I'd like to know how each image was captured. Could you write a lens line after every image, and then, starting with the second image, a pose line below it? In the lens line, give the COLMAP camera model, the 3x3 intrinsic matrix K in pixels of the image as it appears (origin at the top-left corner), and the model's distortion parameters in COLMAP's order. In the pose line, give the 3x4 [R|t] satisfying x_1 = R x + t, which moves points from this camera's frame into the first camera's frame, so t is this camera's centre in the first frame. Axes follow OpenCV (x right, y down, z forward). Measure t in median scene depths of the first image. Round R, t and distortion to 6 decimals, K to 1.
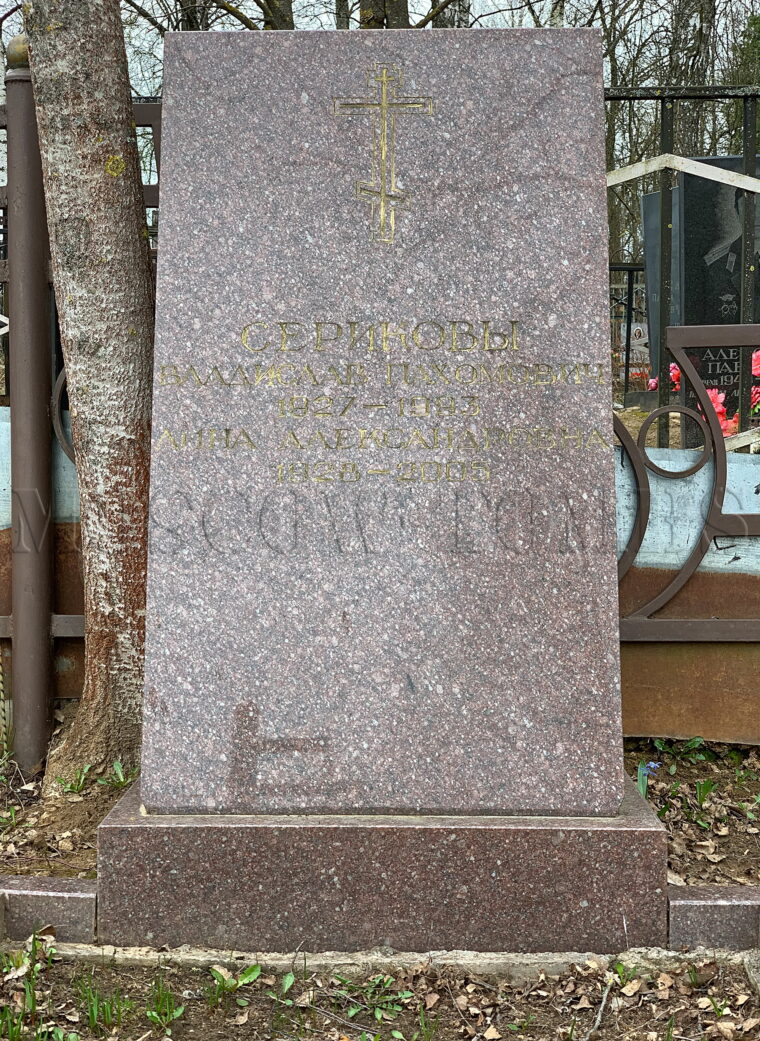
lens RADIAL K [[1613.8, 0, 380.0], [0, 1613.8, 520.5], [0, 0, 1]] dist [0.056226, -0.126577]
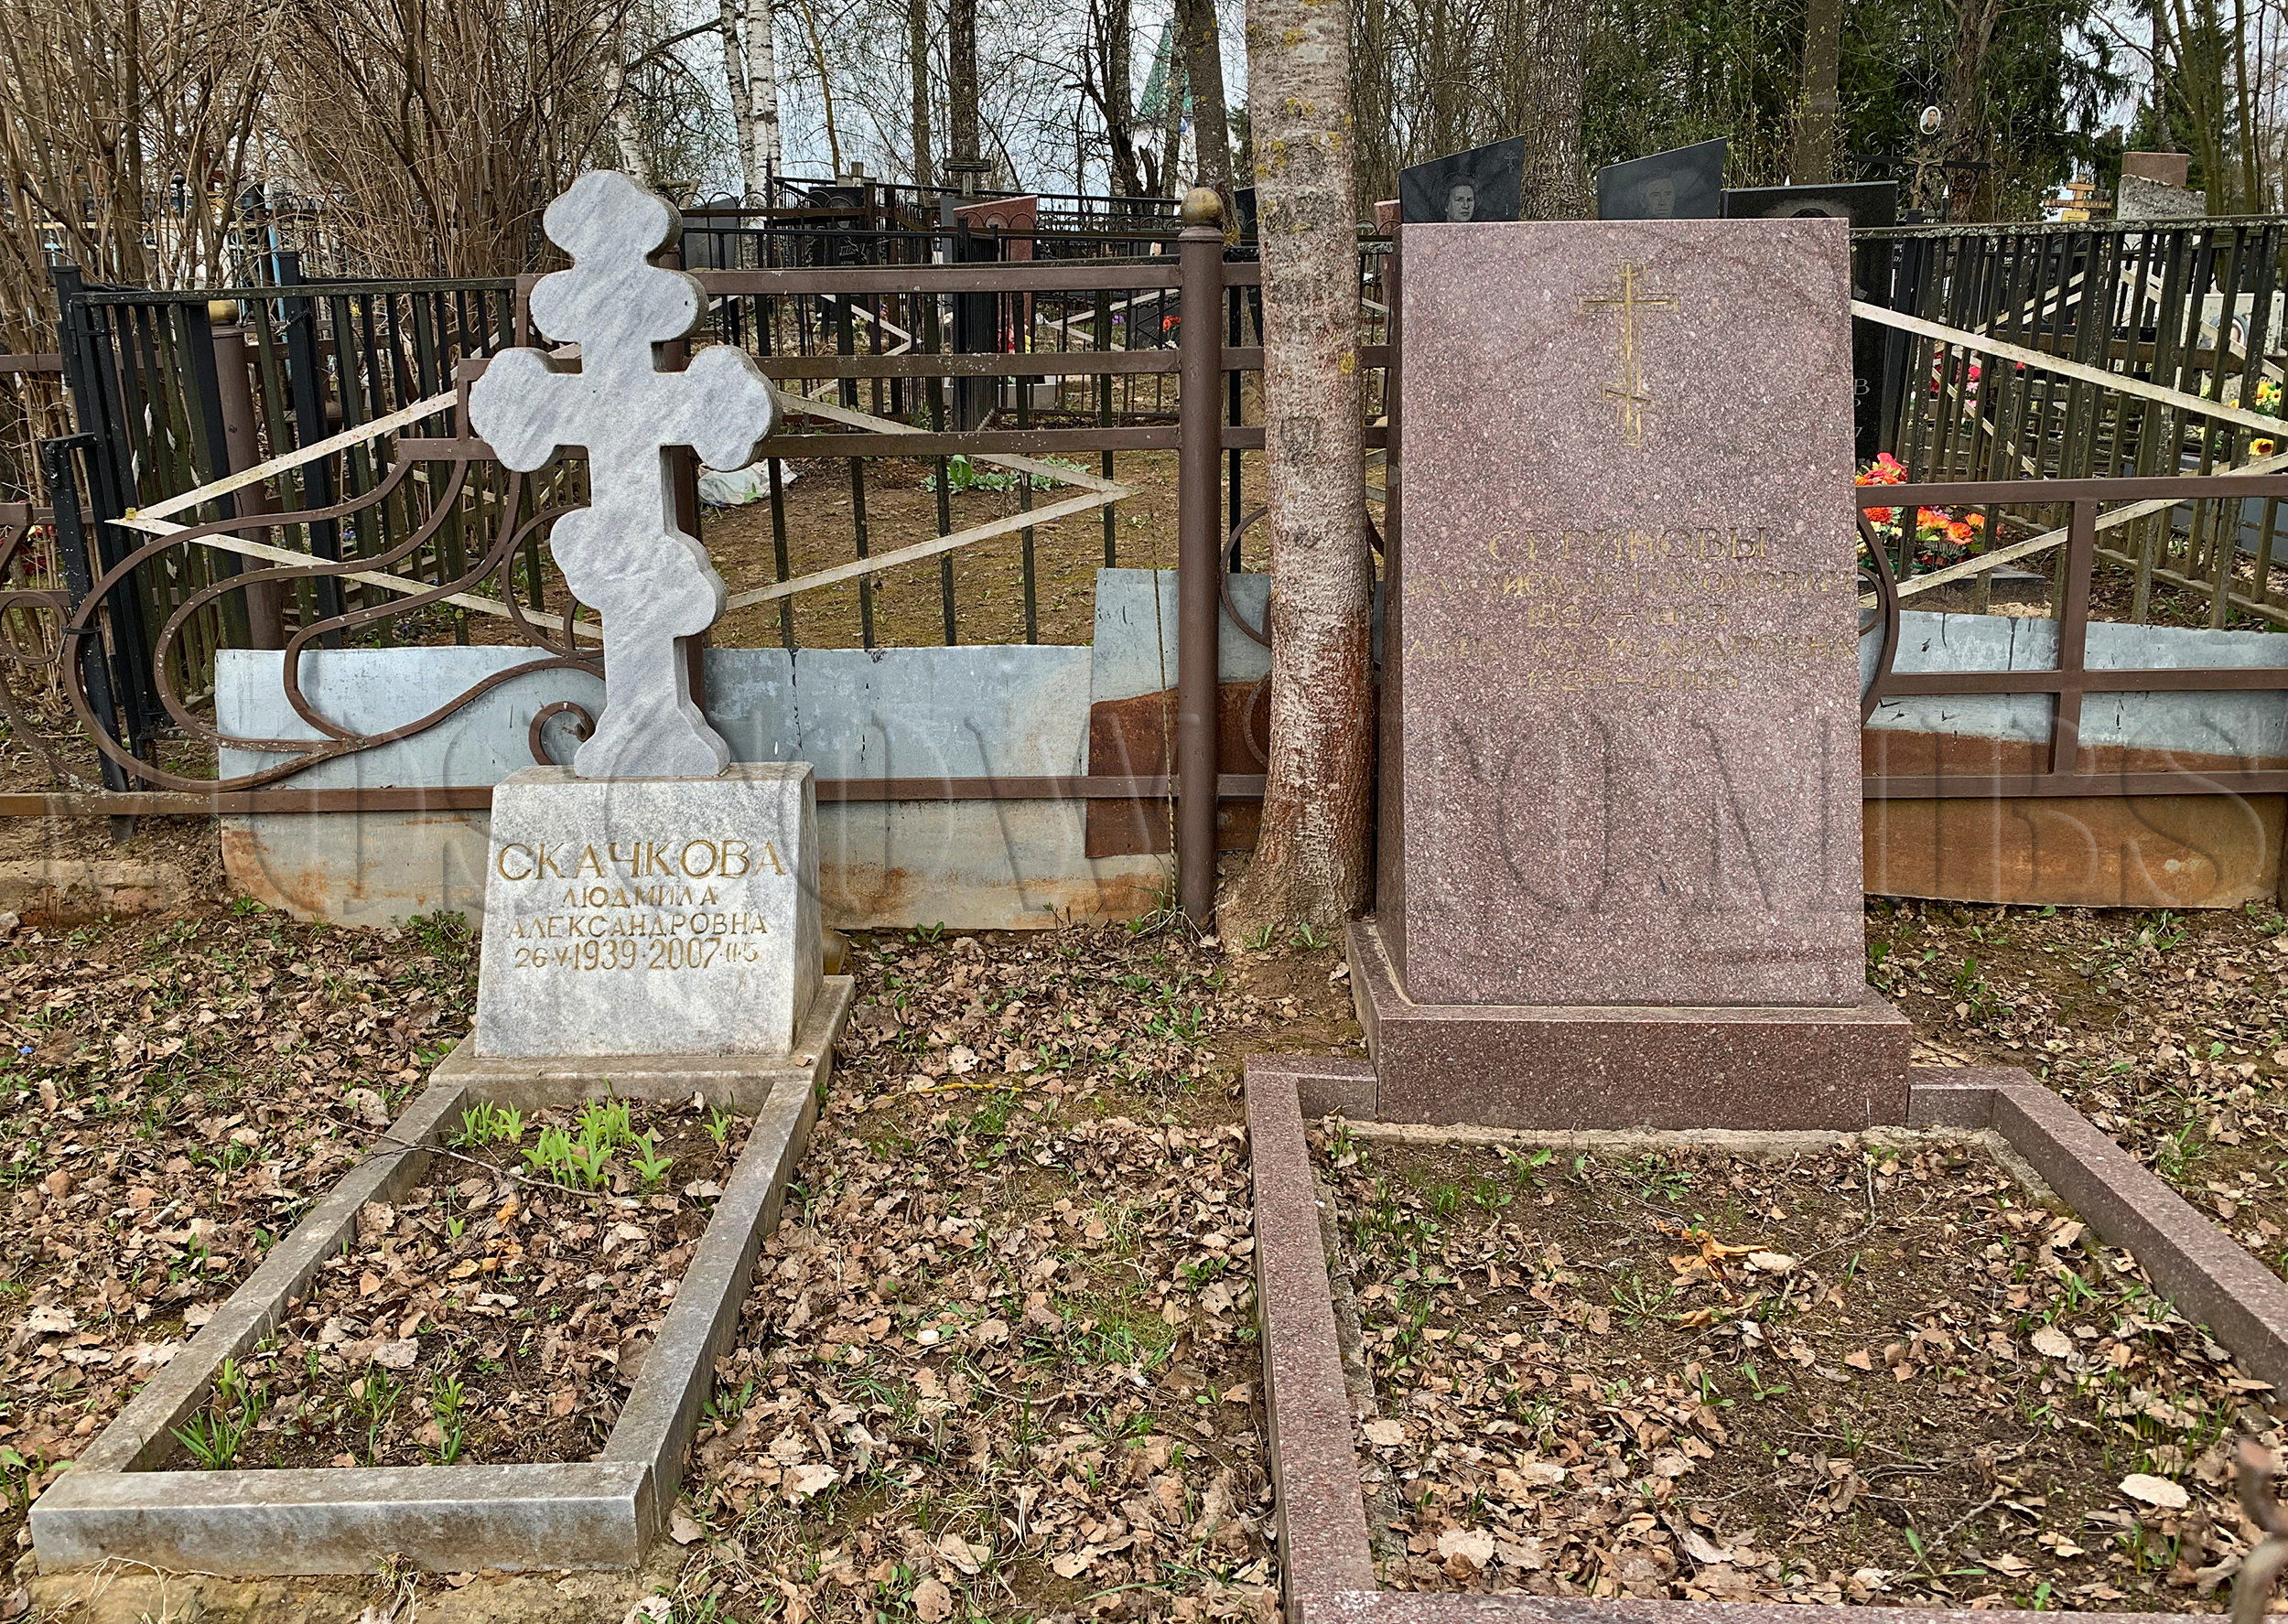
lens RADIAL K [[1746.9, 0, 1144.0], [0, 1746.9, 812.0], [0, 0, 1]] dist [0.031548, -0.002243]
pose [[0.999771, -0.006938, -0.020245, -0.294422], [0.010483, 0.983491, 0.180655, -0.156003], [0.018658, -0.180825, 0.983338, -0.131778]]
